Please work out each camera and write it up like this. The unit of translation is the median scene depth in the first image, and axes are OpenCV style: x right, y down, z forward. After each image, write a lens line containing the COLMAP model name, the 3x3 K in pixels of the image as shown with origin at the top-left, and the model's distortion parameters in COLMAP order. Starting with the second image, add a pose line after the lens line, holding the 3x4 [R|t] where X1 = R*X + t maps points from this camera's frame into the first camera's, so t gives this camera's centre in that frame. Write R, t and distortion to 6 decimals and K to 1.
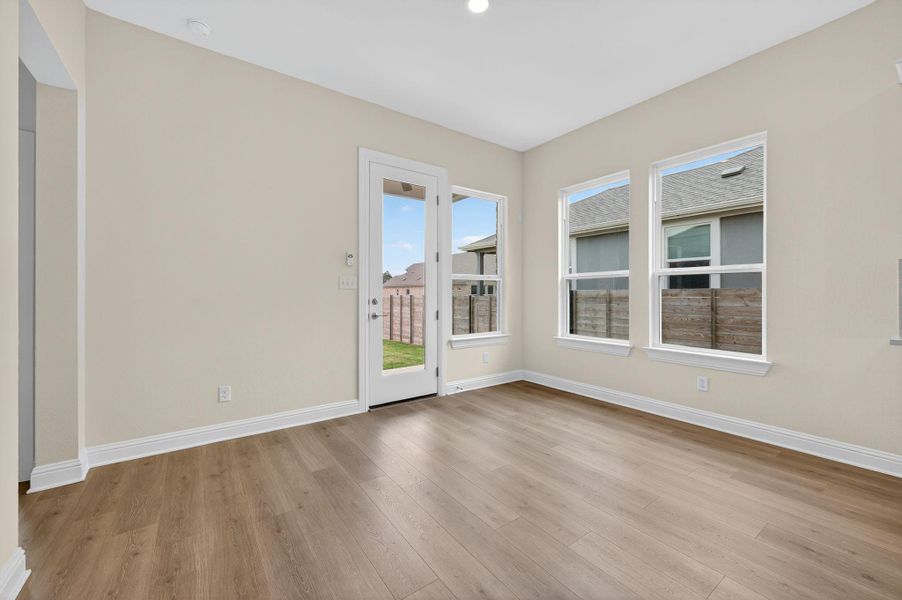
lens RADIAL K [[359.6, 0, 451.8], [0, 359.6, 293.5], [0, 0, 1]] dist [-0.001594, 0.000479]
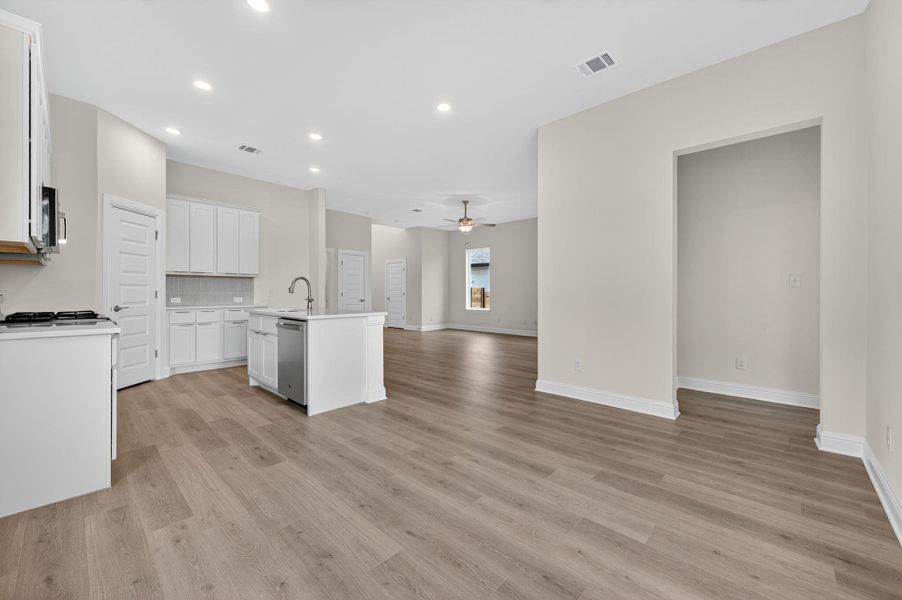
lens RADIAL K [[359.6, 0, 451.8], [0, 359.6, 293.5], [0, 0, 1]] dist [-0.001594, 0.000479]
pose [[-0.980811, -0.000193, -0.194962, 0.305301], [-0.000486, 0.999999, 0.001455, 0.012913], [0.194961, 0.001522, -0.980810, 1.580878]]
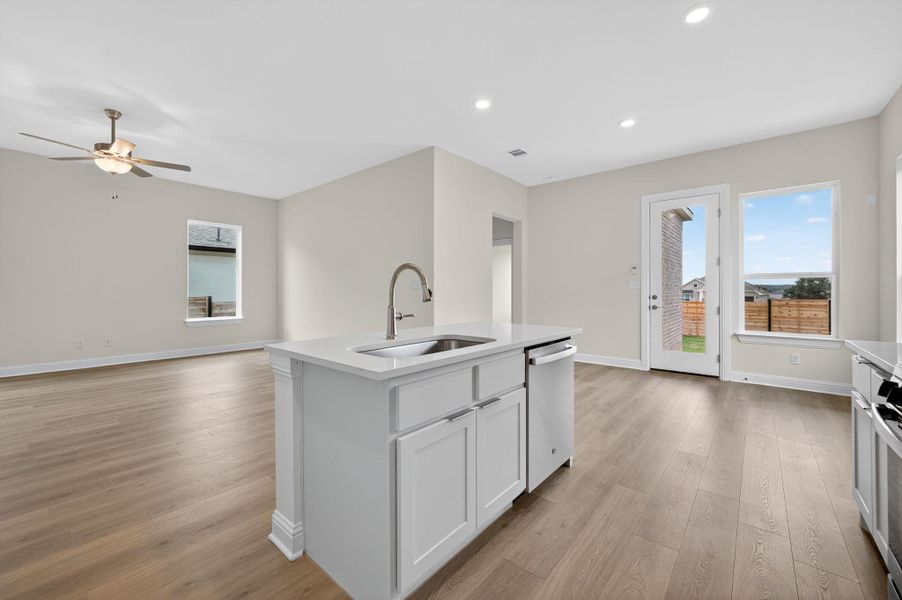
lens RADIAL K [[359.6, 0, 451.8], [0, 359.6, 293.5], [0, 0, 1]] dist [-0.001594, 0.000479]
pose [[0.239727, 0.009353, -0.970795, 1.333815], [-0.001043, 0.999955, 0.009376, -0.007899], [0.970840, -0.001235, 0.239726, -0.197646]]
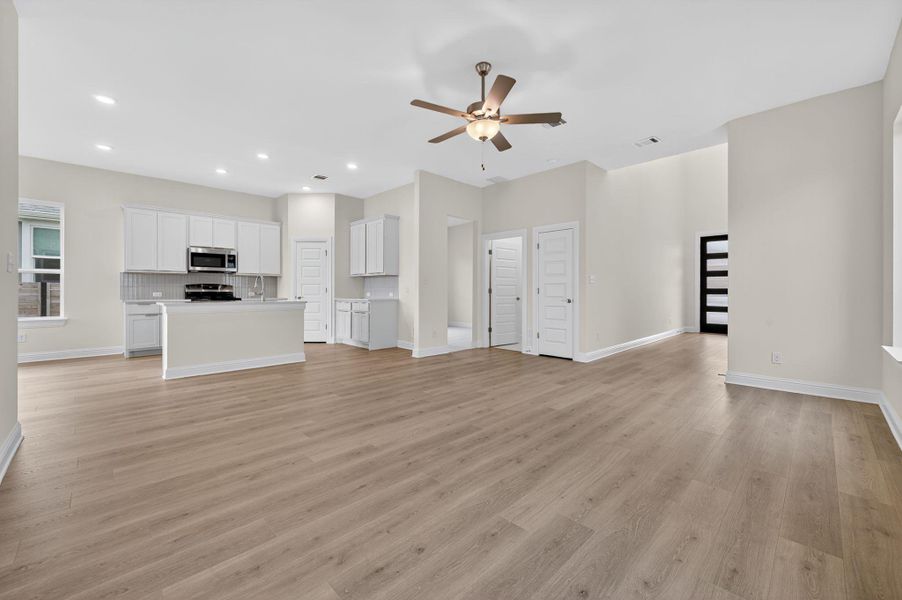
lens RADIAL K [[359.6, 0, 451.8], [0, 359.6, 293.5], [0, 0, 1]] dist [-0.001594, 0.000479]
pose [[-0.154448, -0.005834, 0.987984, -1.485052], [-0.002069, 0.999982, 0.005582, 0.031038], [-0.987999, -0.001182, -0.154458, -0.861819]]
